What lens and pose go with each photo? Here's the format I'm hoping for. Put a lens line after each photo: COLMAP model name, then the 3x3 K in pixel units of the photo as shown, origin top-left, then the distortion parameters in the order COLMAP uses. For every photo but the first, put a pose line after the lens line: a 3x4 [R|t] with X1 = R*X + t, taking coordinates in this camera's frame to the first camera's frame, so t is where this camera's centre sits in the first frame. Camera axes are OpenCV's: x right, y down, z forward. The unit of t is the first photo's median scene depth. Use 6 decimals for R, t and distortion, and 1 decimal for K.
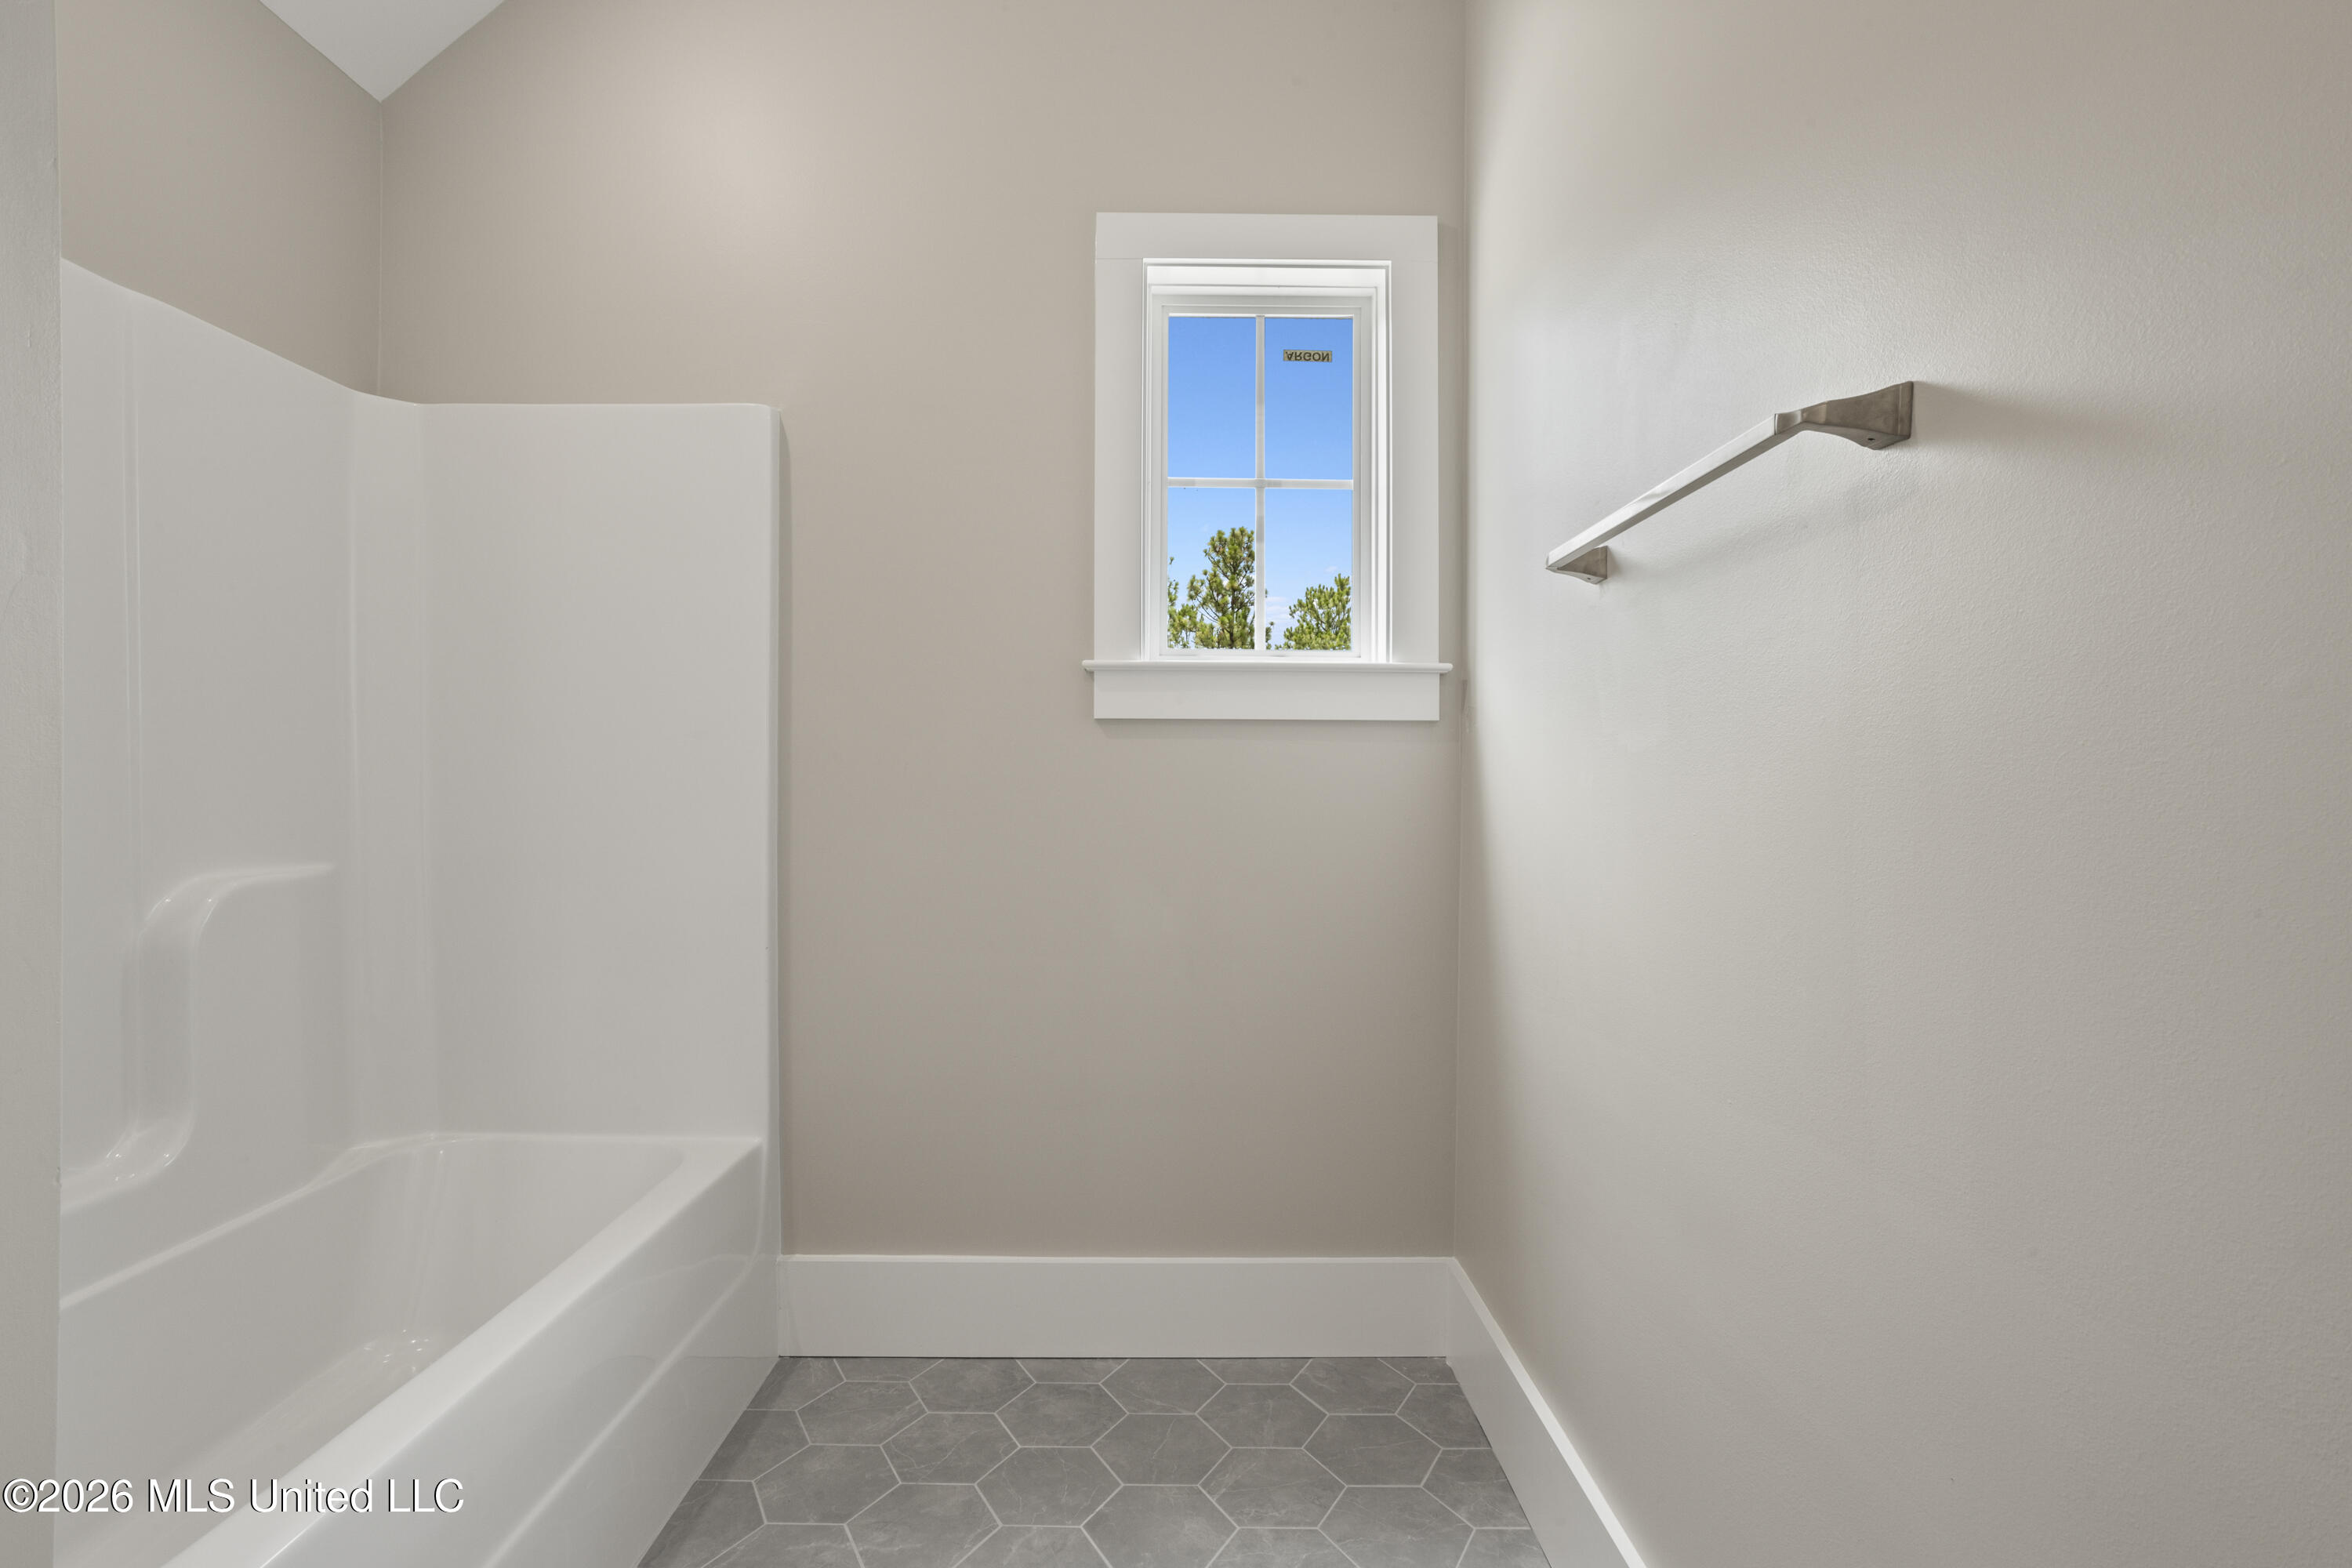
lens RADIAL K [[1133.5, 0, 1169.6], [0, 1133.5, 775.1], [0, 0, 1]] dist [-0.048932, 0.029206]
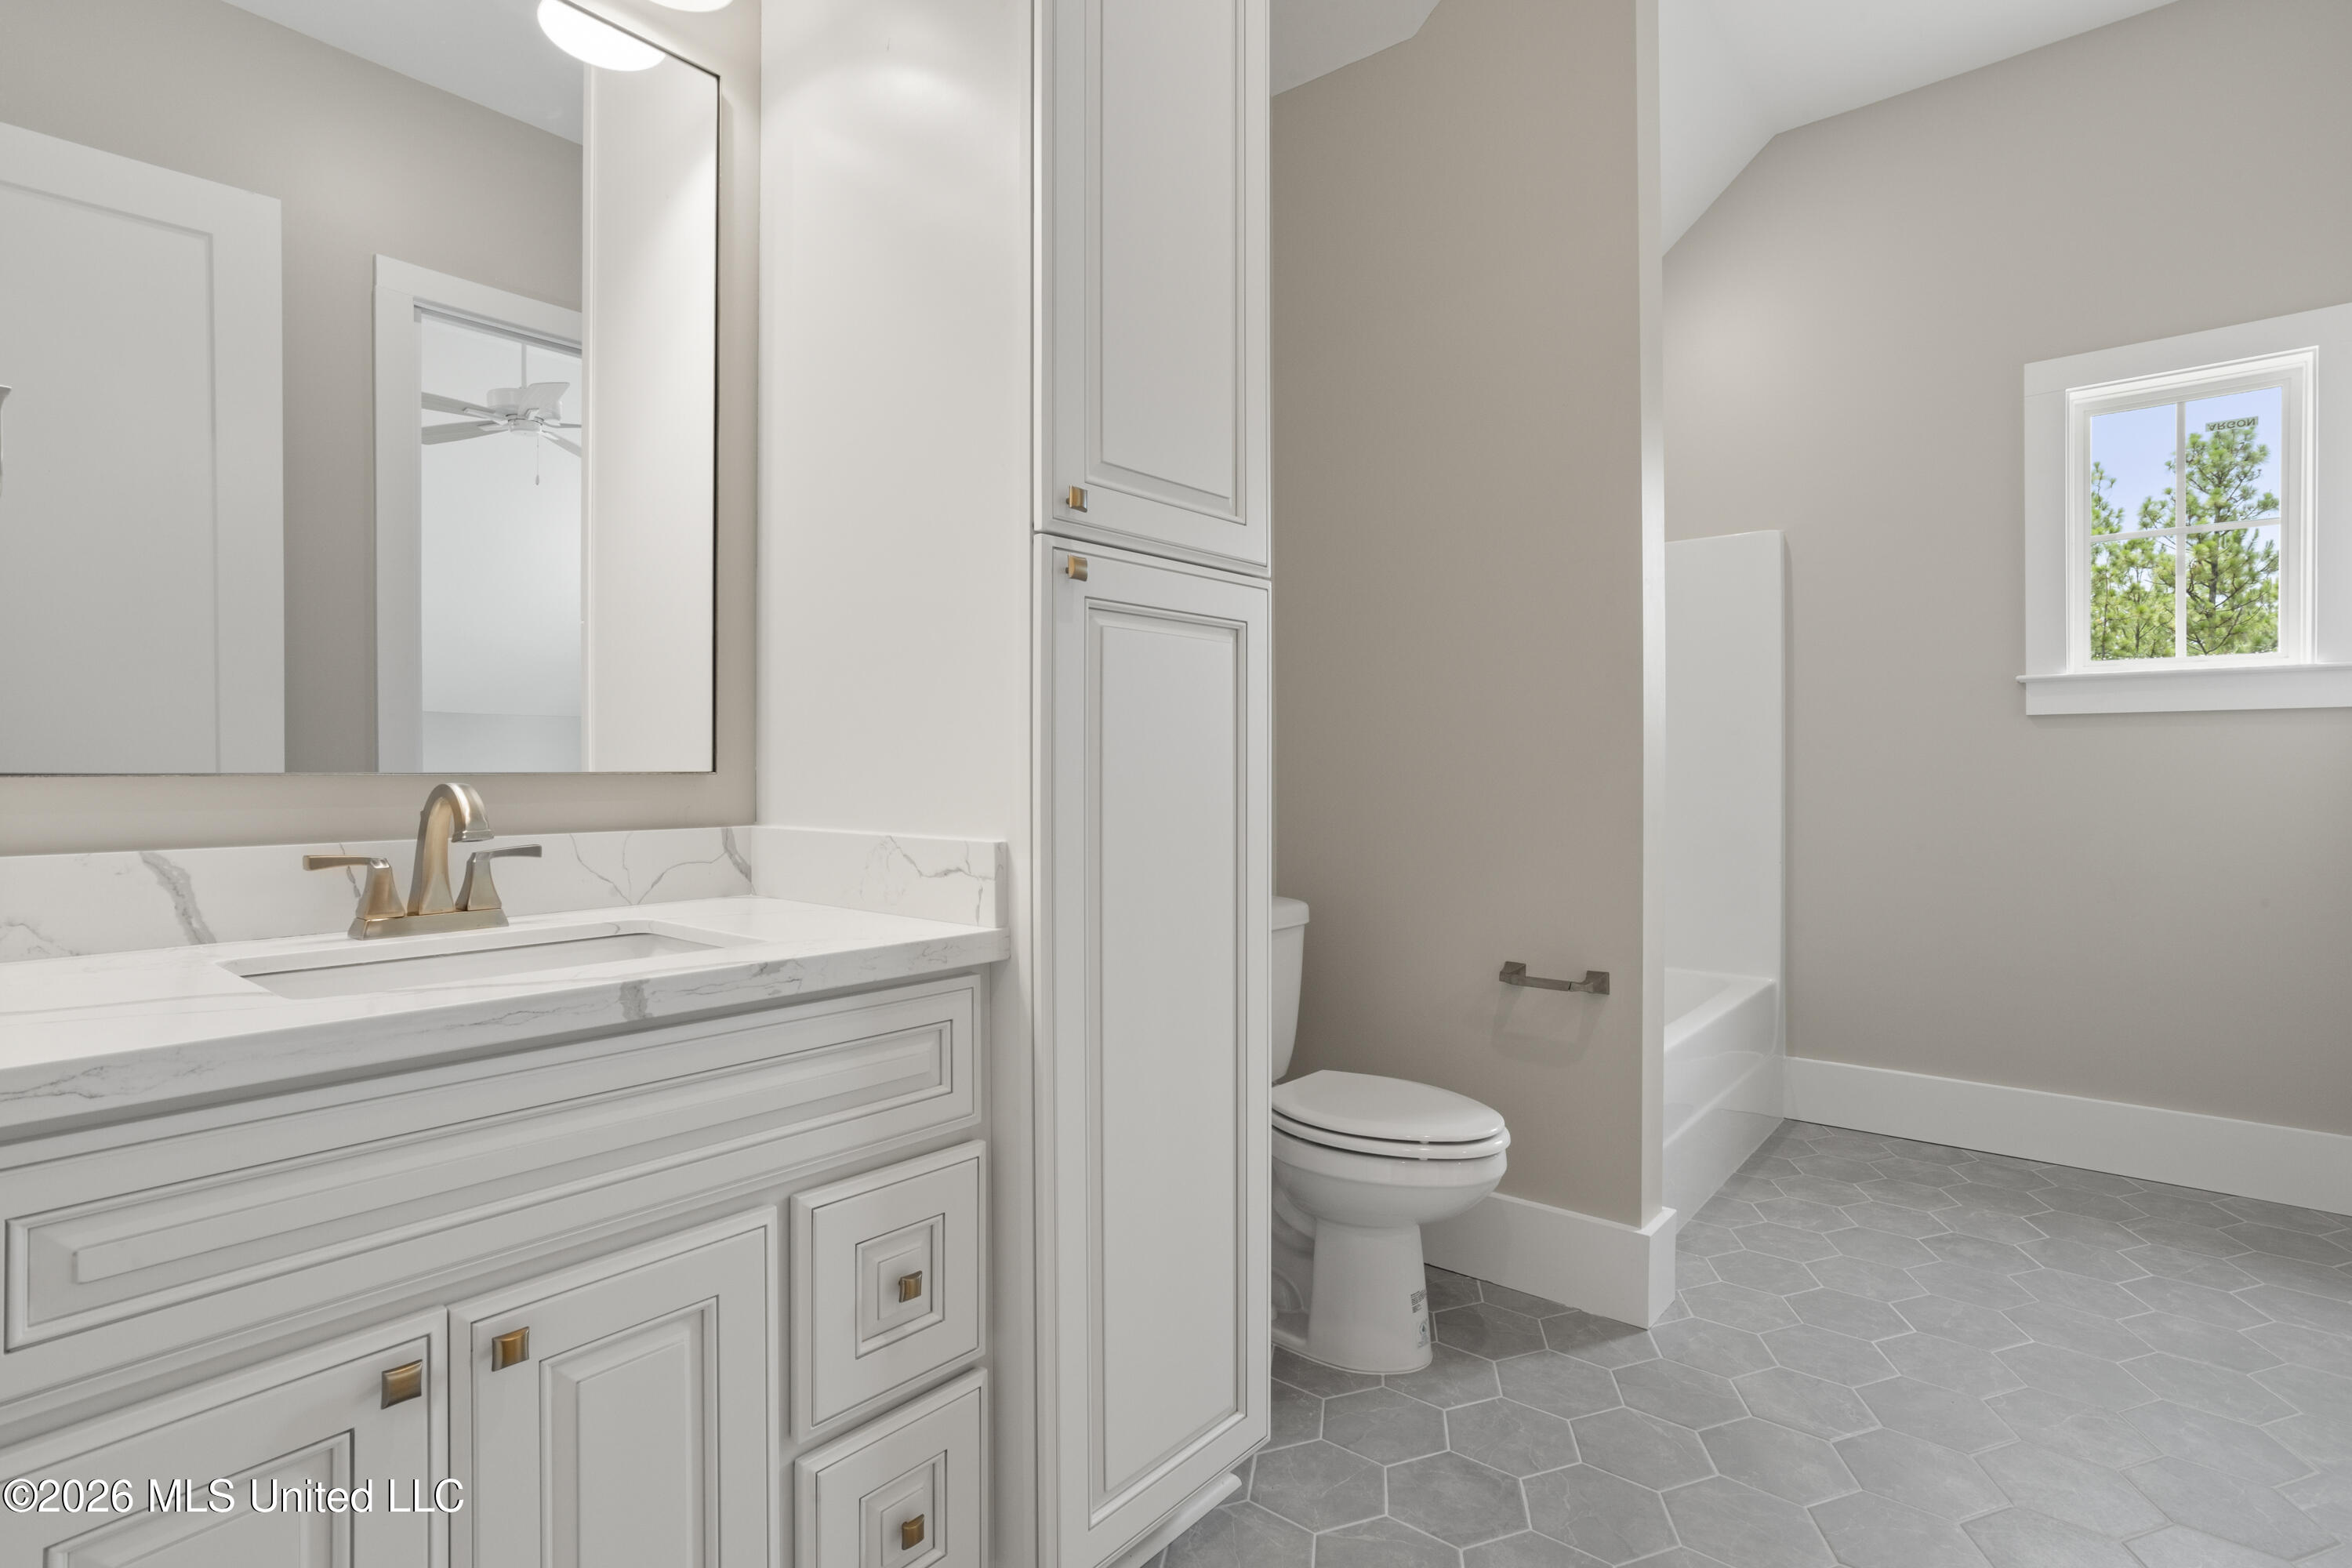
lens RADIAL K [[1133.5, 0, 1169.6], [0, 1133.5, 775.1], [0, 0, 1]] dist [-0.048932, 0.029206]
pose [[0.762418, -0.003659, -0.647074, 0.018507], [0.014378, 0.999833, 0.011286, -0.005293], [0.646925, -0.017908, 0.762344, -0.792031]]
